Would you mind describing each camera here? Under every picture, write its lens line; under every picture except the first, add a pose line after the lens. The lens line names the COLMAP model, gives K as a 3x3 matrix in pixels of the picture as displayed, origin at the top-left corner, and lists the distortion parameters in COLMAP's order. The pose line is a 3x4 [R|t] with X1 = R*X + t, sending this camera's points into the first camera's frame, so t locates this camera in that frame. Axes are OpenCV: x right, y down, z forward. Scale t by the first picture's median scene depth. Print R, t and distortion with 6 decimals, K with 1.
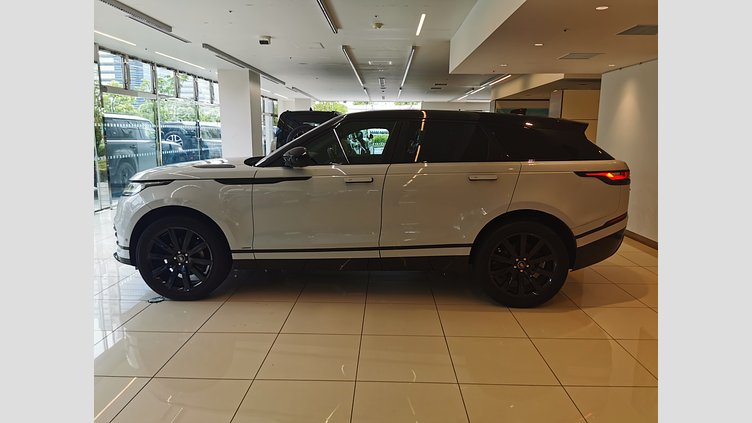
lens RADIAL K [[444.3, 0, 376.0], [0, 444.3, 211.5], [0, 0, 1]] dist [-0.001336, -0.001640]
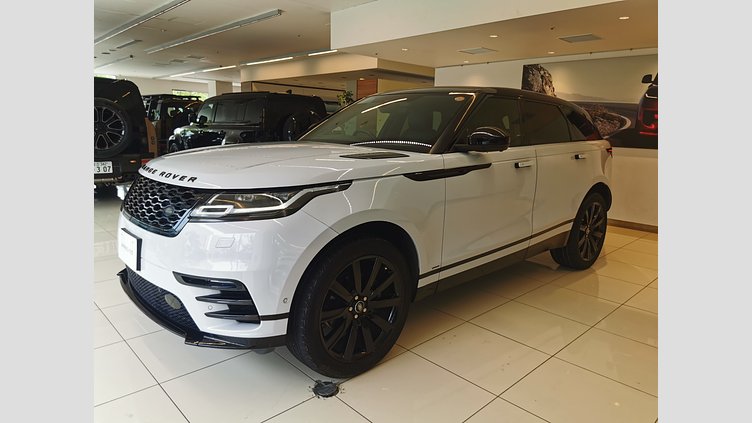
lens RADIAL K [[444.3, 0, 376.0], [0, 444.3, 211.5], [0, 0, 1]] dist [-0.001336, -0.001640]
pose [[0.706686, -0.121605, 0.696999, -0.845865], [0.099847, 0.992401, 0.071909, -0.068466], [-0.700446, 0.018777, 0.713458, 0.550467]]
